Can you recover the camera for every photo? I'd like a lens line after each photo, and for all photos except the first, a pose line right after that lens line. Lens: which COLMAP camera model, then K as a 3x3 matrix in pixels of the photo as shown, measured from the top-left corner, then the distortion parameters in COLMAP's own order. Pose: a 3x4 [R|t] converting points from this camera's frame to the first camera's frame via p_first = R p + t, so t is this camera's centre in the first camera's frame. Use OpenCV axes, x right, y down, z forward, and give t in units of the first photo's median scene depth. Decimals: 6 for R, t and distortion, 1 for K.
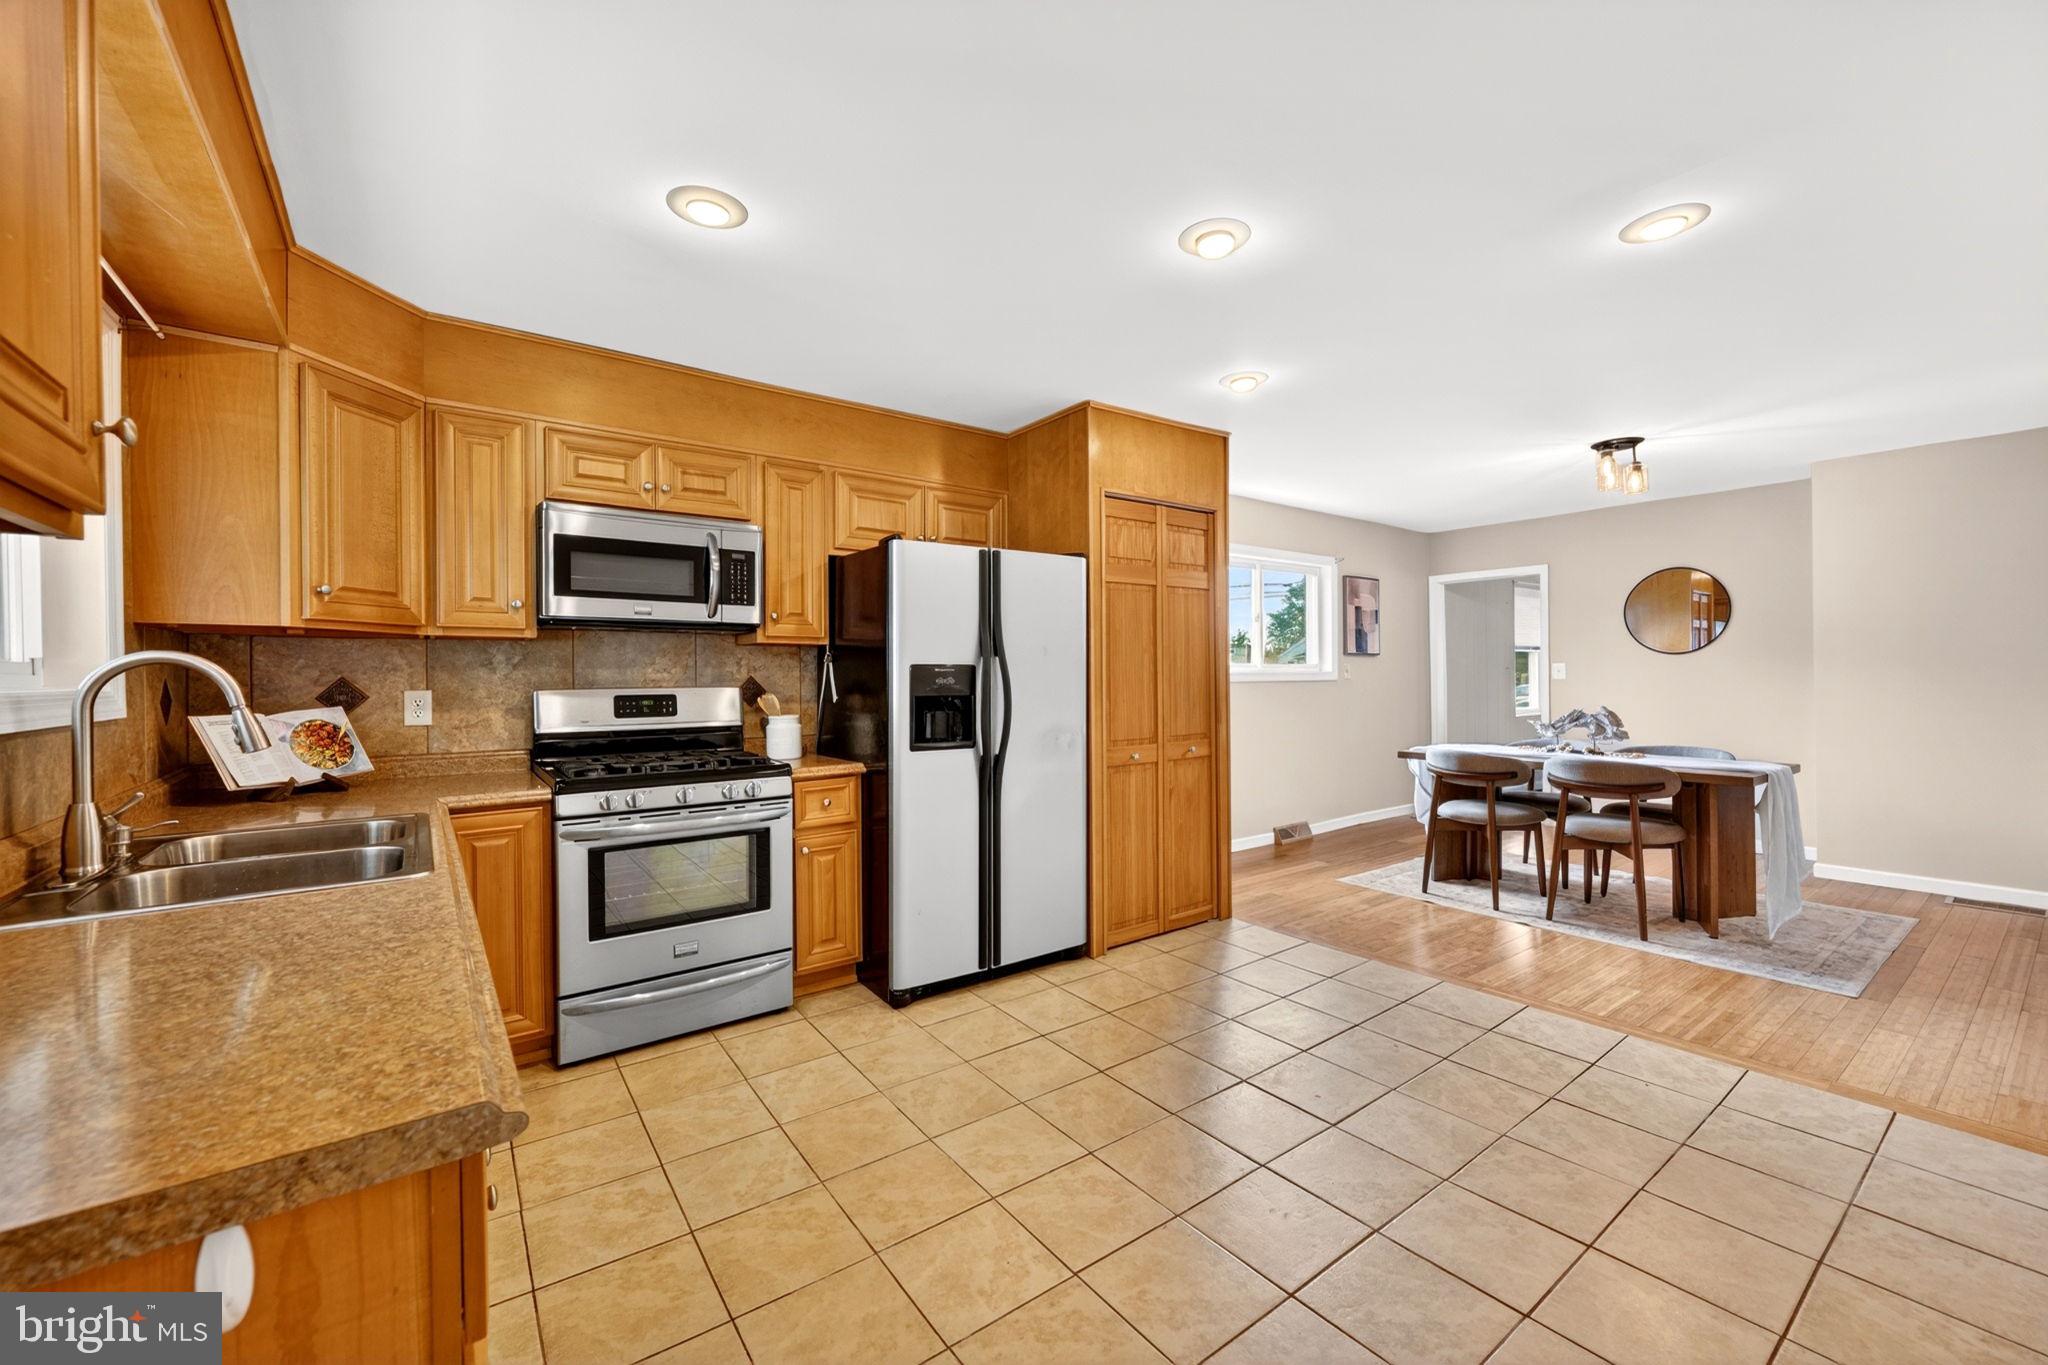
lens RADIAL K [[796.2, 0, 1027.5], [0, 796.2, 685.5], [0, 0, 1]] dist [0.000400, -0.000677]
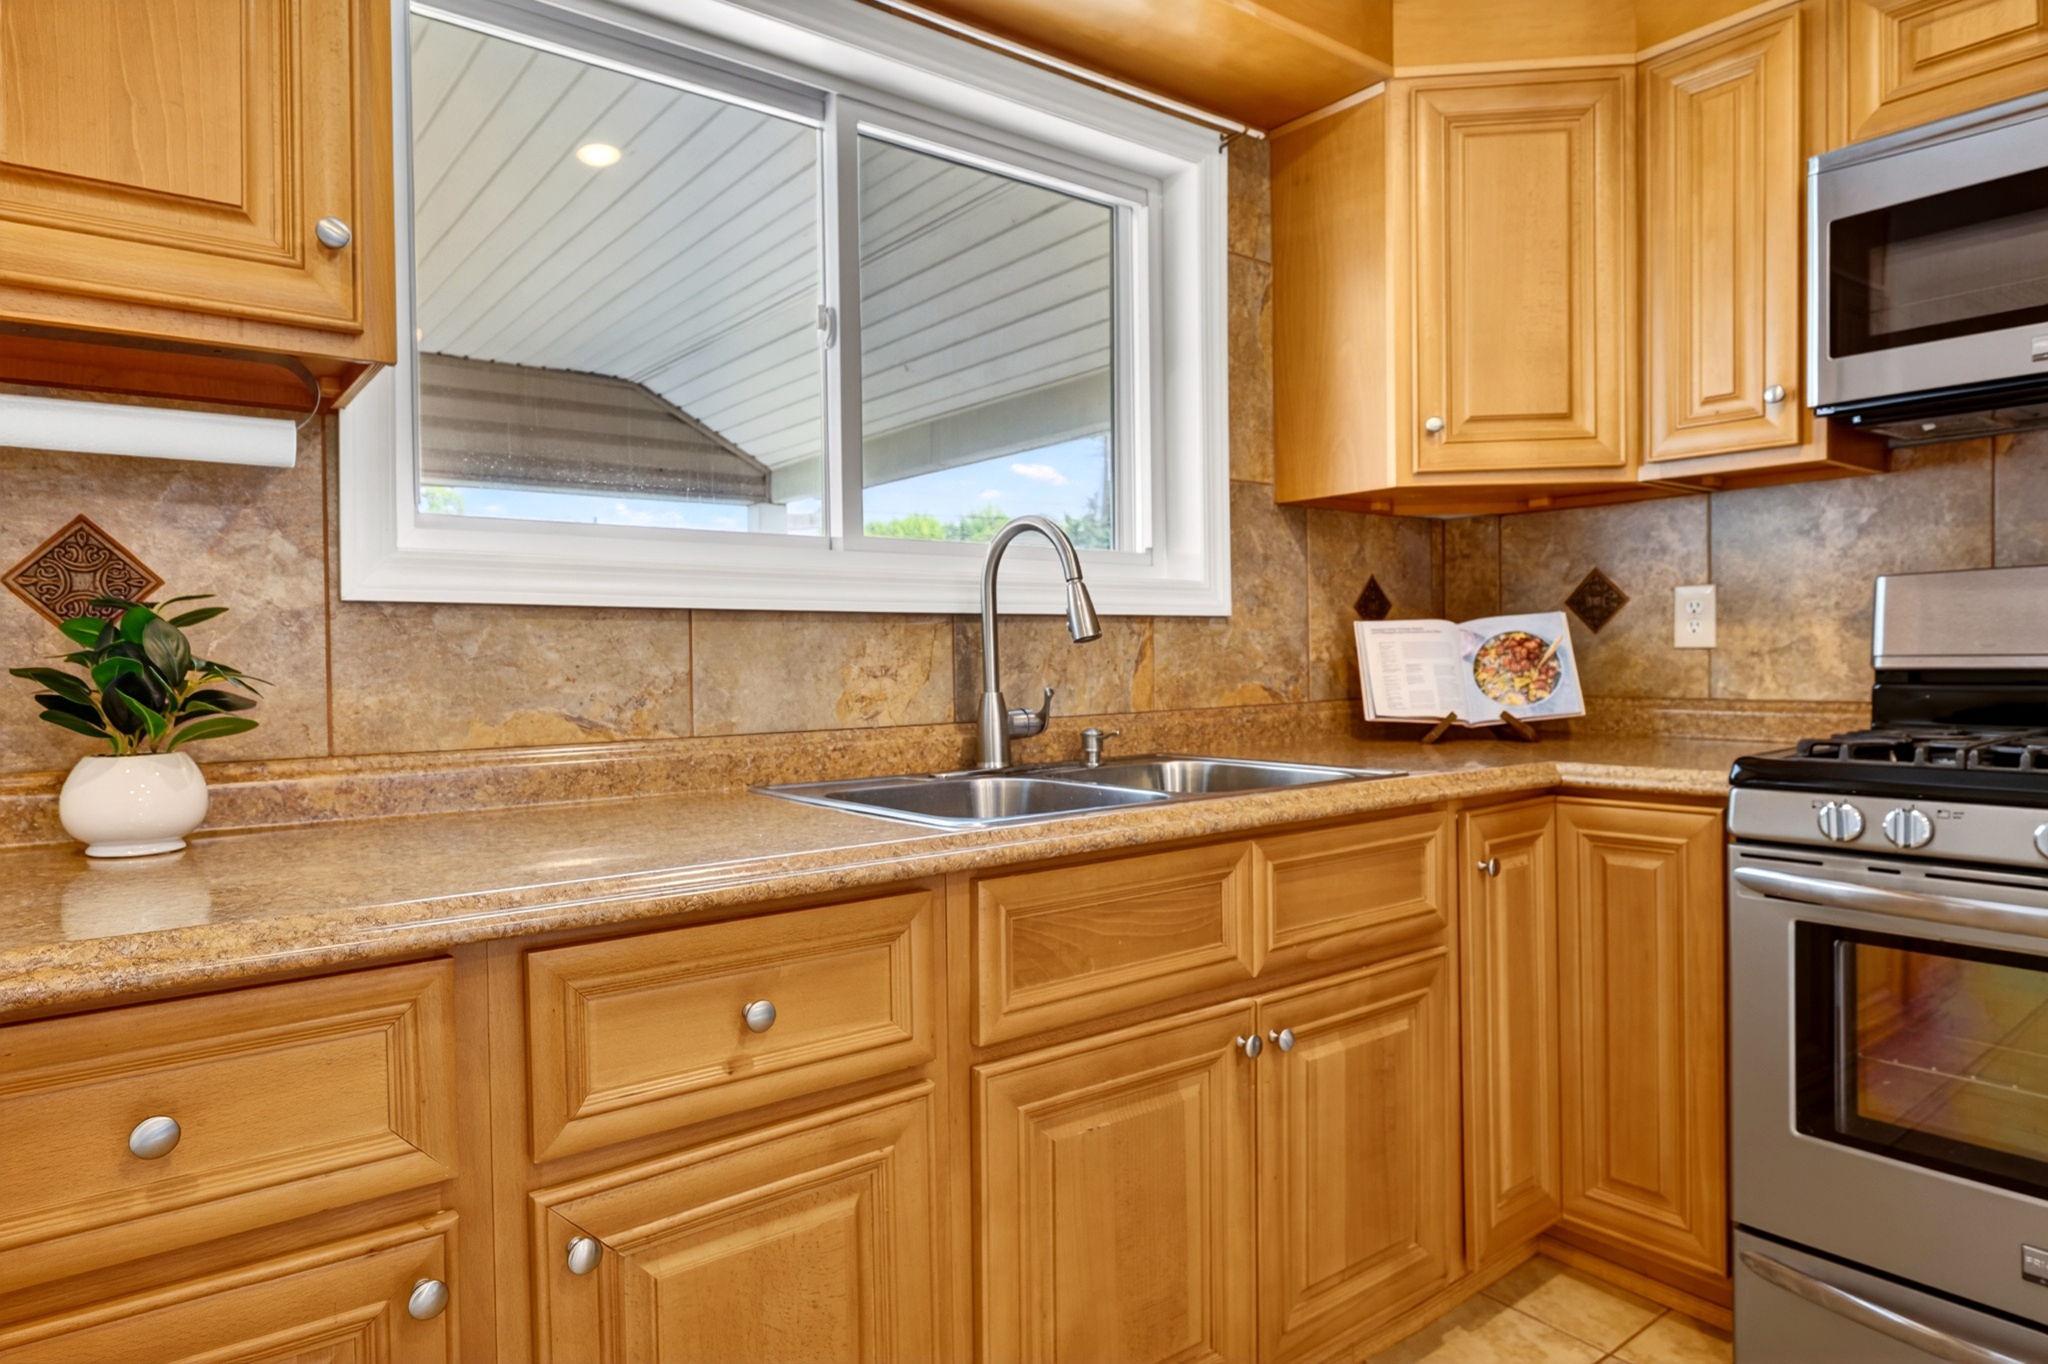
lens RADIAL K [[1216.9, 0, 1024.5], [0, 1216.9, 681.8], [0, 0, 1]] dist [-0.001057, -0.002569]
pose [[0.018096, 0.028781, -0.999422, 0.081144], [0.003555, 0.999577, 0.028850, 0.043147], [0.999830, -0.004075, 0.017986, 0.456015]]
